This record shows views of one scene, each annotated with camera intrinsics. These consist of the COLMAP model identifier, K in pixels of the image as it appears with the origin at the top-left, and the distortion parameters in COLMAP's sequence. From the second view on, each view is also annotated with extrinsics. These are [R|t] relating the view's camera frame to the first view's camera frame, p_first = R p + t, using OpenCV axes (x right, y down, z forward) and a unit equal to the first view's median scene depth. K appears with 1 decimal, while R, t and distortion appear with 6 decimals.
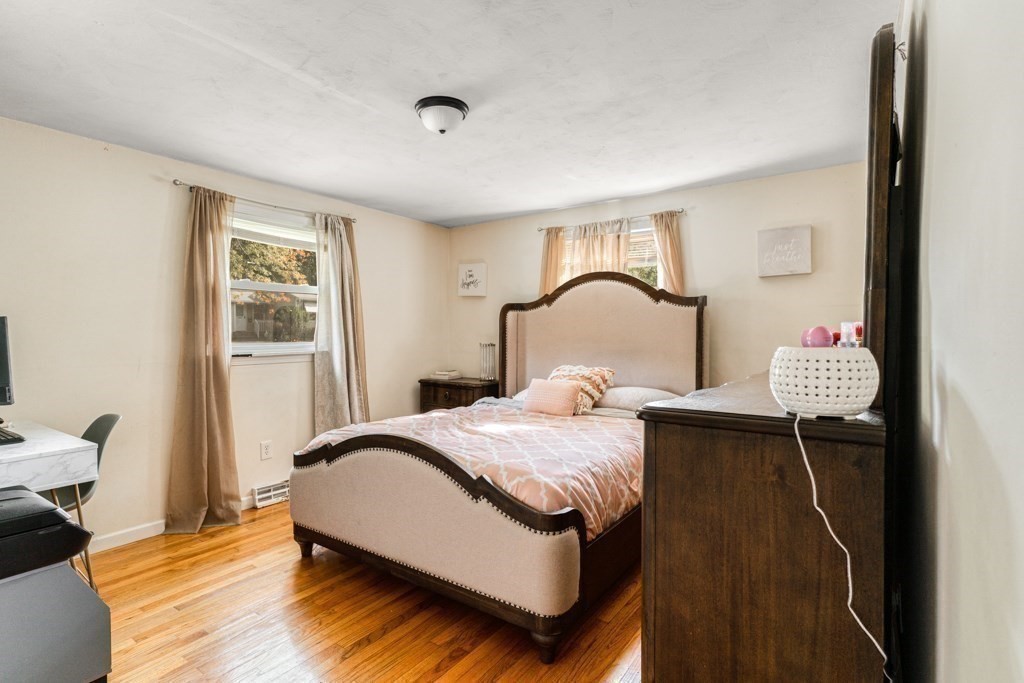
lens RADIAL K [[515.8, 0, 512.0], [0, 515.8, 341.5], [0, 0, 1]] dist [-0.000239, -0.000093]
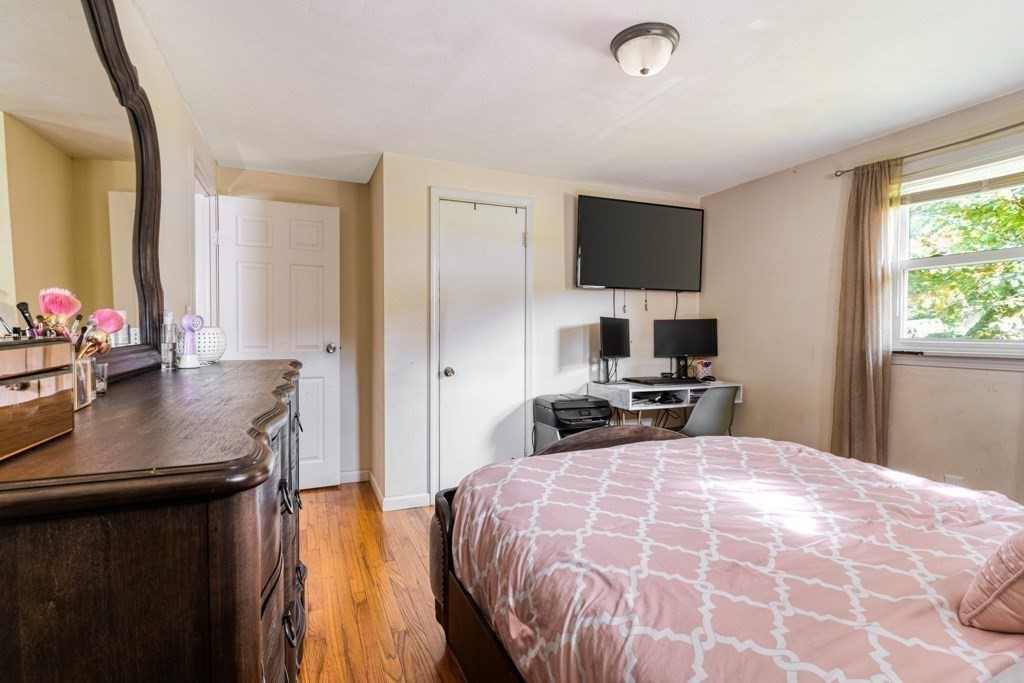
lens RADIAL K [[515.8, 0, 512.0], [0, 515.8, 341.5], [0, 0, 1]] dist [-0.000239, -0.000093]
pose [[-0.545154, 0.022340, -0.838038, 0.485866], [-0.022158, 0.998912, 0.041042, -0.009908], [0.838043, 0.040943, -0.544066, 0.939238]]
